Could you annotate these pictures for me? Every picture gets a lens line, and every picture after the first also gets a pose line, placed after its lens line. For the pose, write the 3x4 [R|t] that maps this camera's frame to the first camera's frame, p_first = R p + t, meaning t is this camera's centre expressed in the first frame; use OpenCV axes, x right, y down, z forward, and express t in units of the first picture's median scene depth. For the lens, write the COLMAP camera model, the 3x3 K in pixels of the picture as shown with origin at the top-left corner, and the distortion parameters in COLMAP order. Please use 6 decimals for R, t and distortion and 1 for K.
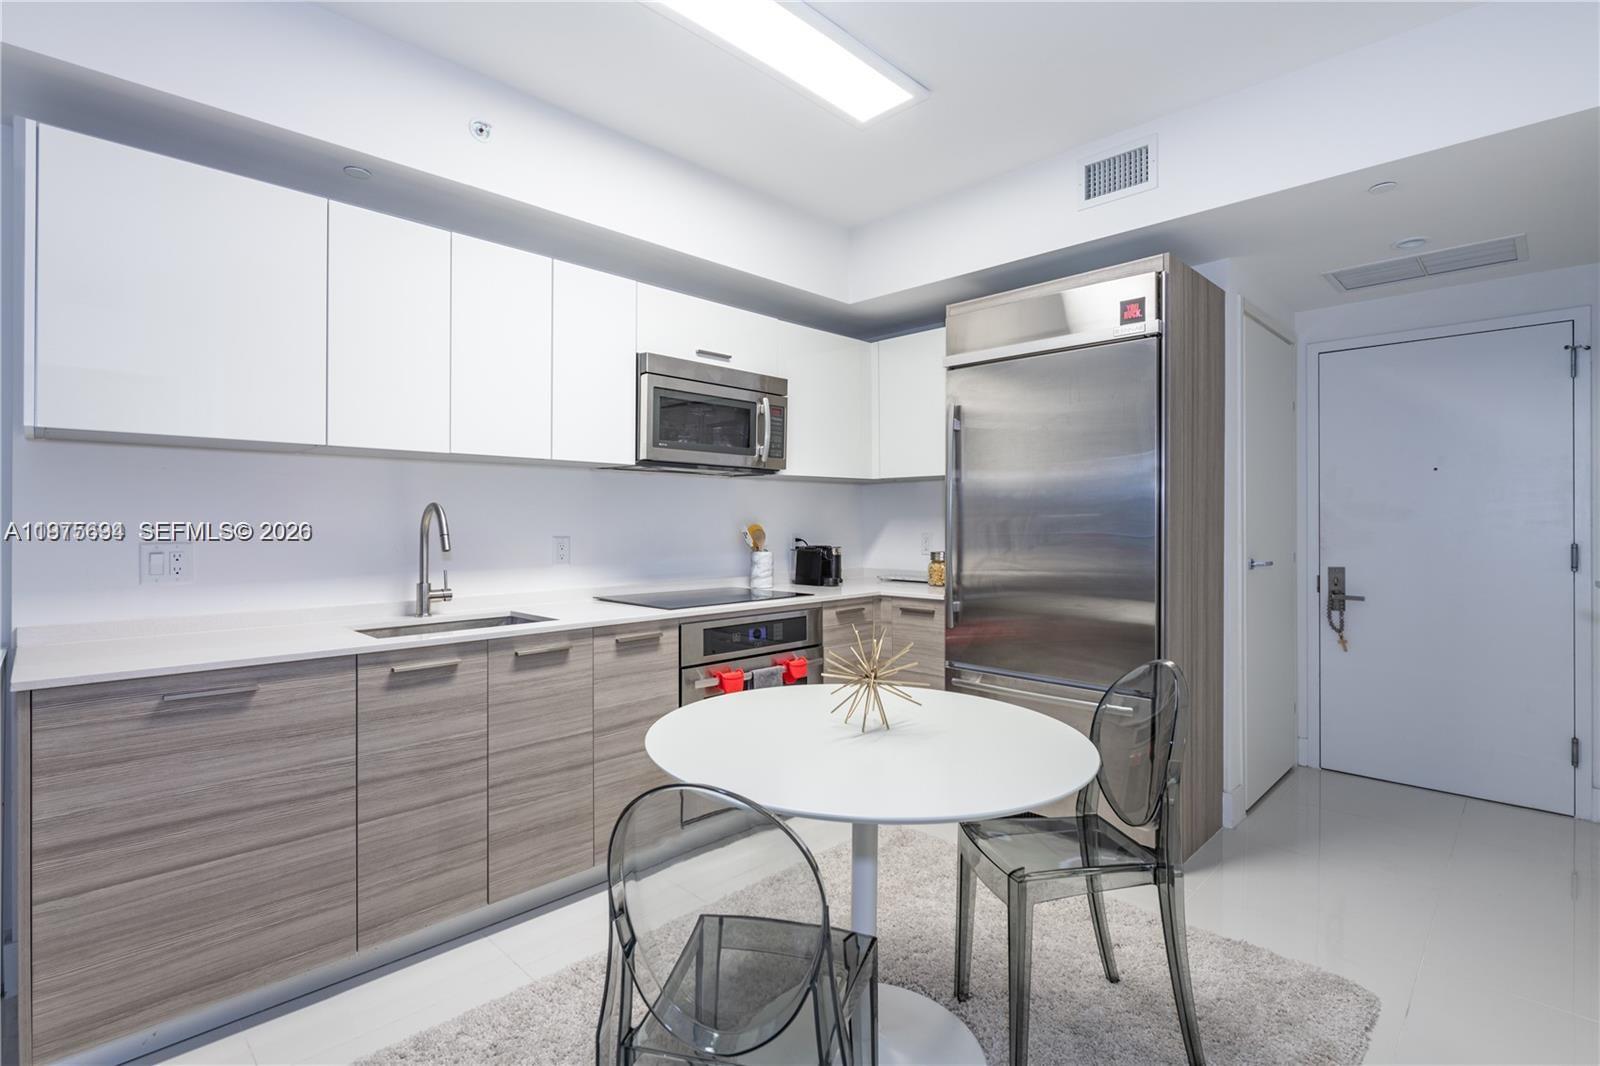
lens RADIAL K [[758.3, 0, 797.6], [0, 758.3, 523.9], [0, 0, 1]] dist [-0.002281, -0.000820]
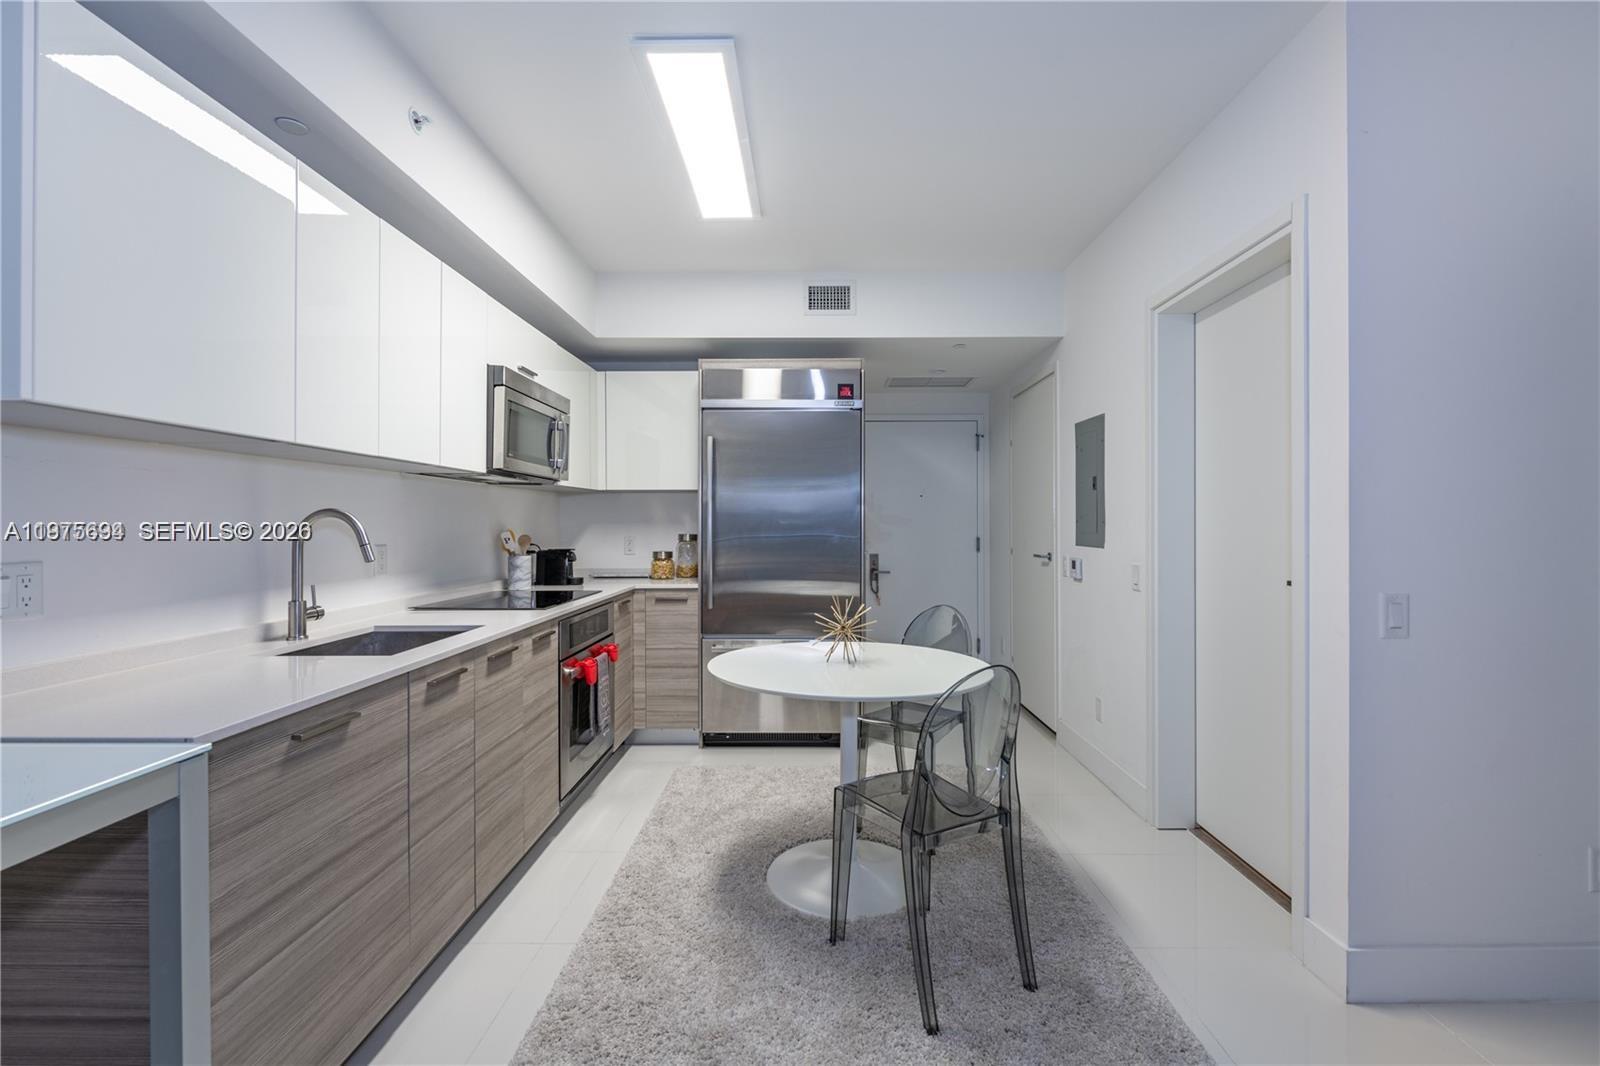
lens RADIAL K [[707.1, 0, 807.0], [0, 707.1, 530.6], [0, 0, 1]] dist [0.000553, -0.005018]
pose [[0.716930, -0.007815, 0.697102, -0.630445], [0.005106, 0.999969, 0.005959, -0.004272], [-0.697127, -0.000713, 0.716948, 0.014126]]
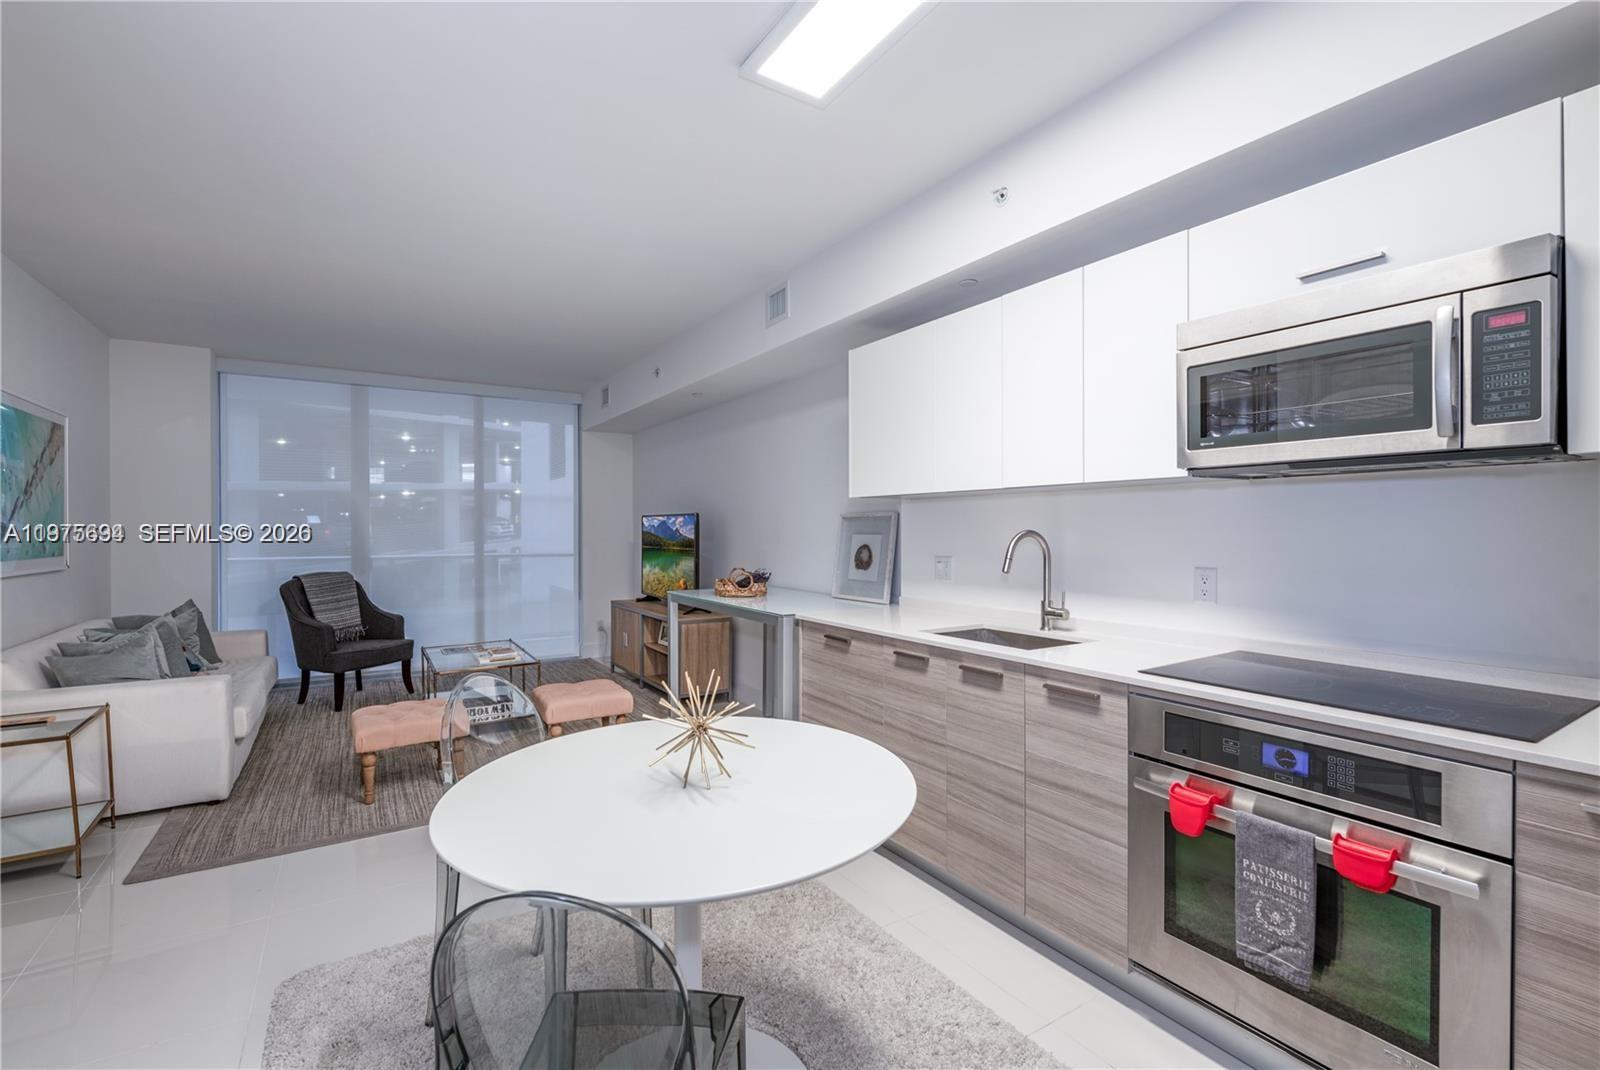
lens RADIAL K [[707.1, 0, 807.0], [0, 707.1, 532.6], [0, 0, 1]] dist [0.000553, -0.005018]
pose [[-0.217721, 0.006526, -0.975989, 0.605747], [0.000166, 0.999978, 0.006649, -0.030037], [0.976011, 0.001286, -0.217718, 0.867658]]
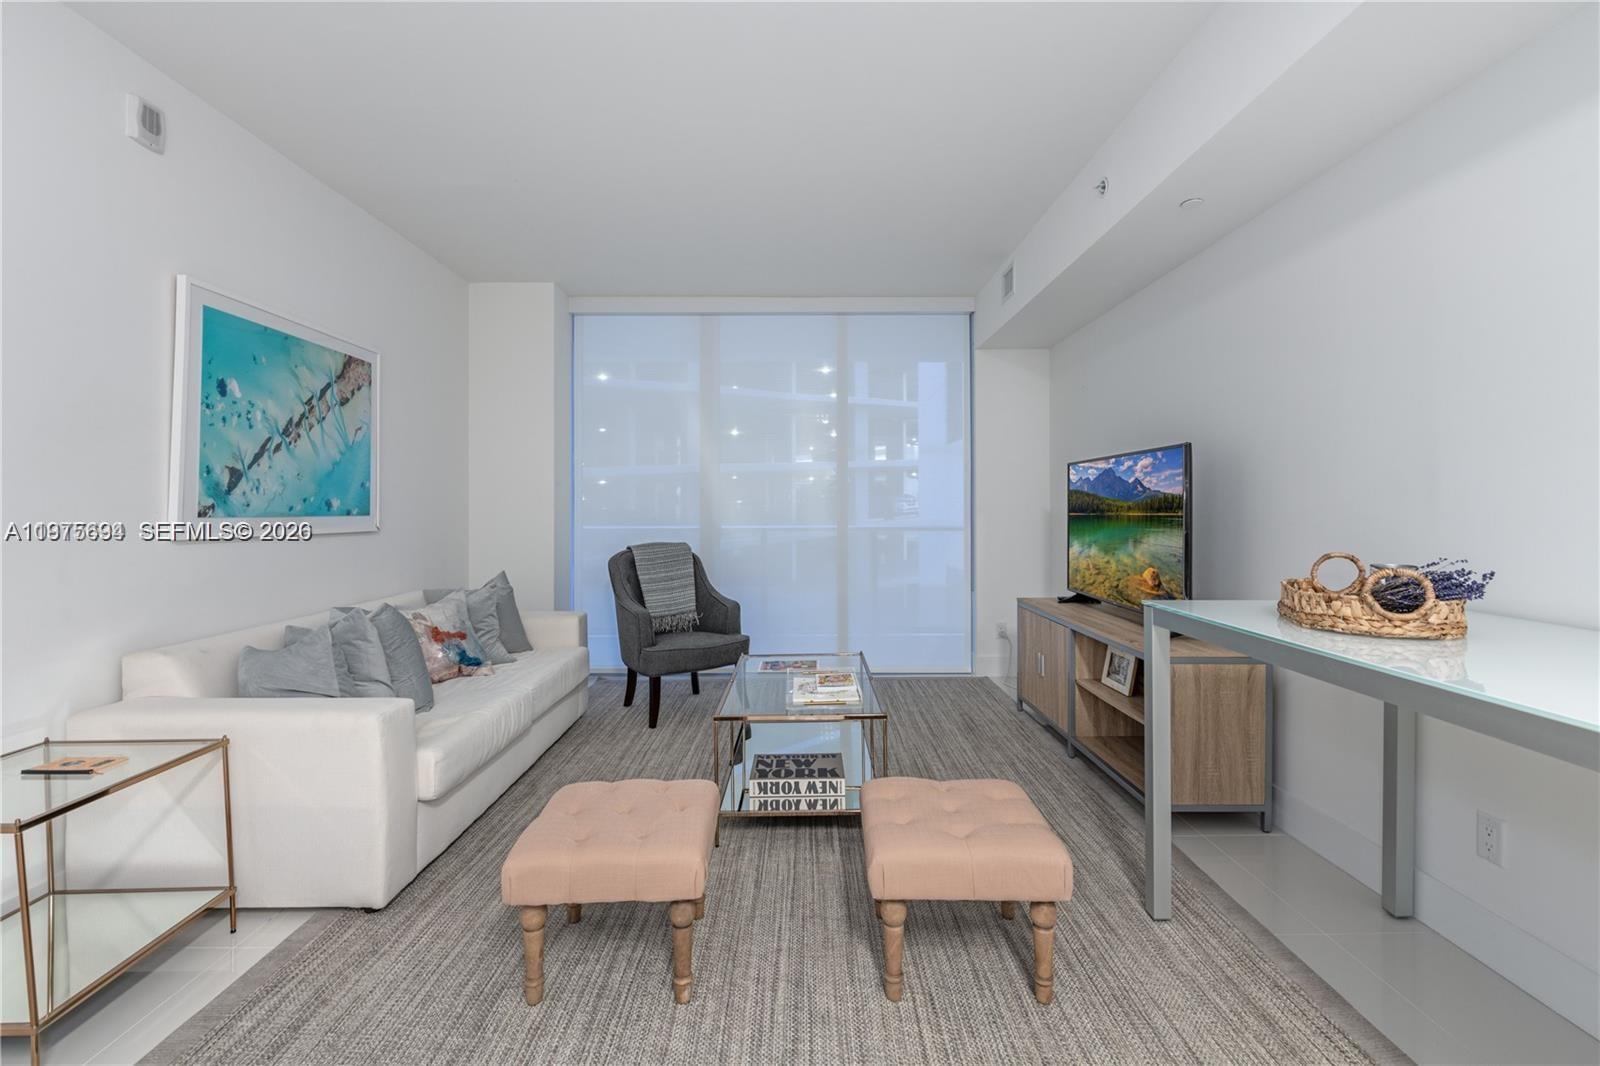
lens RADIAL K [[715.8, 0, 804.0], [0, 715.8, 505.7], [0, 0, 1]] dist [-0.002507, -0.000952]
pose [[-0.701886, -0.000132, -0.712289, -0.175714], [0.002831, 0.999992, -0.002974, 0.020525], [0.712284, -0.004104, -0.701880, 0.448484]]
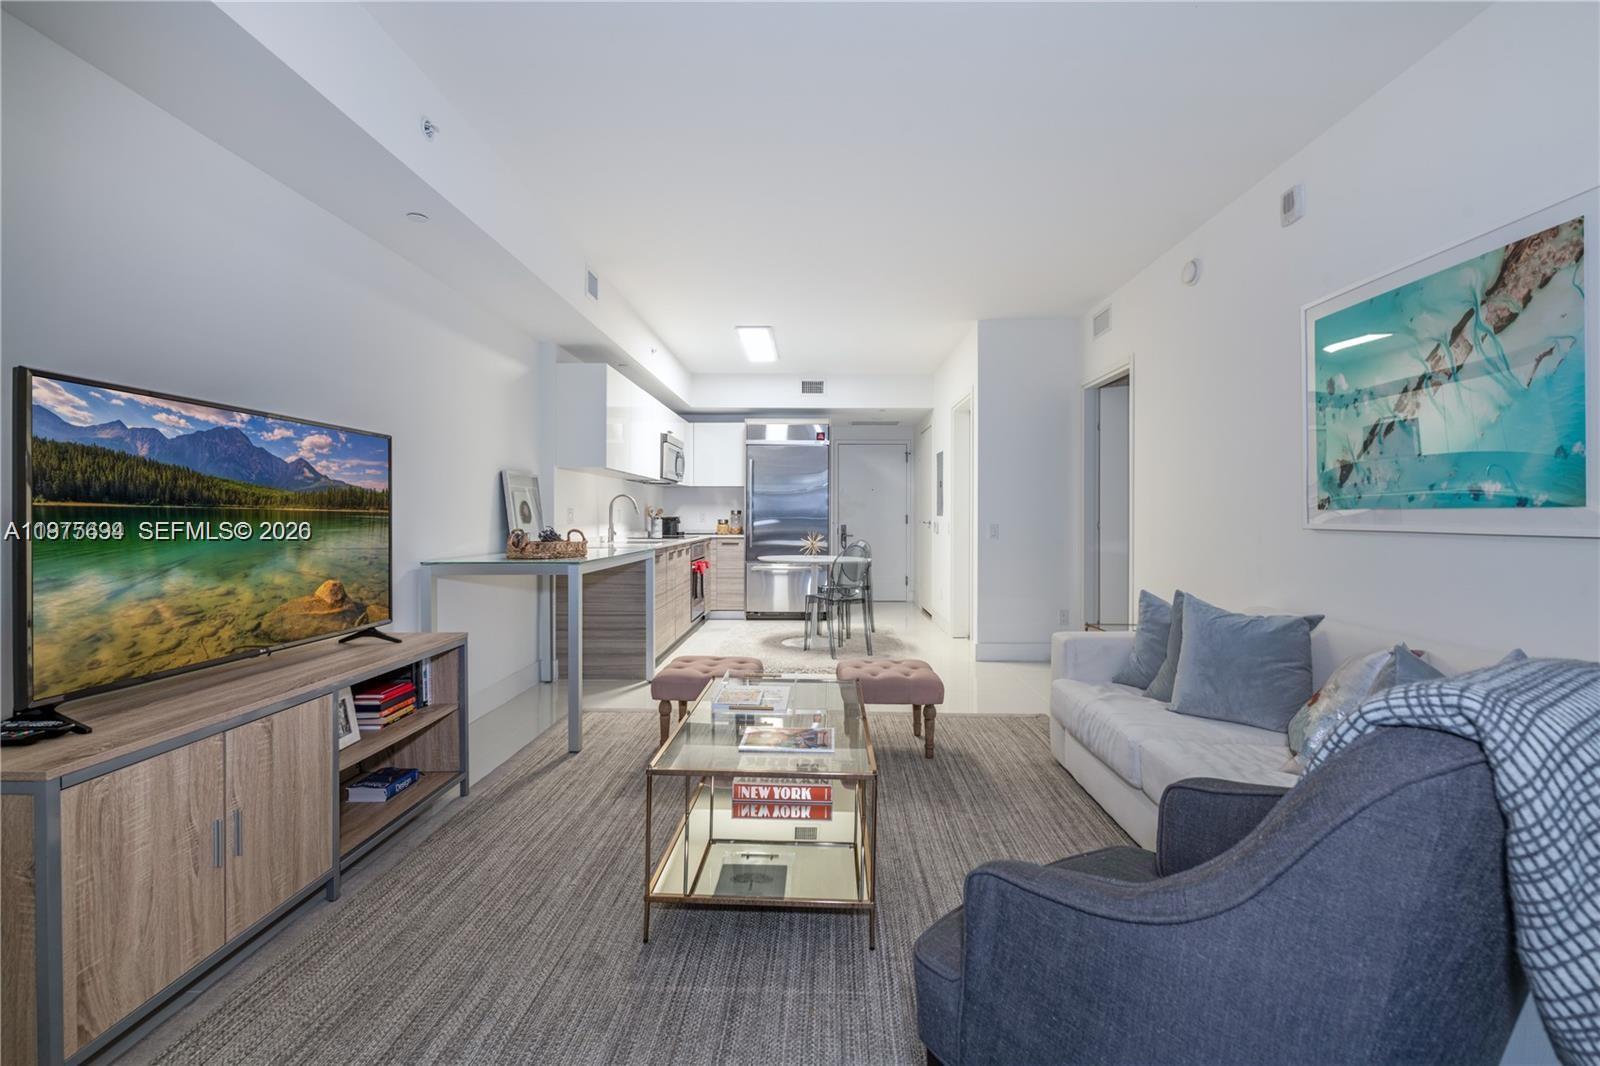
lens RADIAL K [[735.4, 0, 800.0], [0, 735.4, 533.0], [0, 0, 1]] dist [-0.000717, -0.000185]
pose [[0.729214, -0.014237, 0.684137, -1.639833], [-0.000147, 0.999780, 0.020962, 0.043624], [-0.684286, -0.015387, 0.729052, -1.096512]]
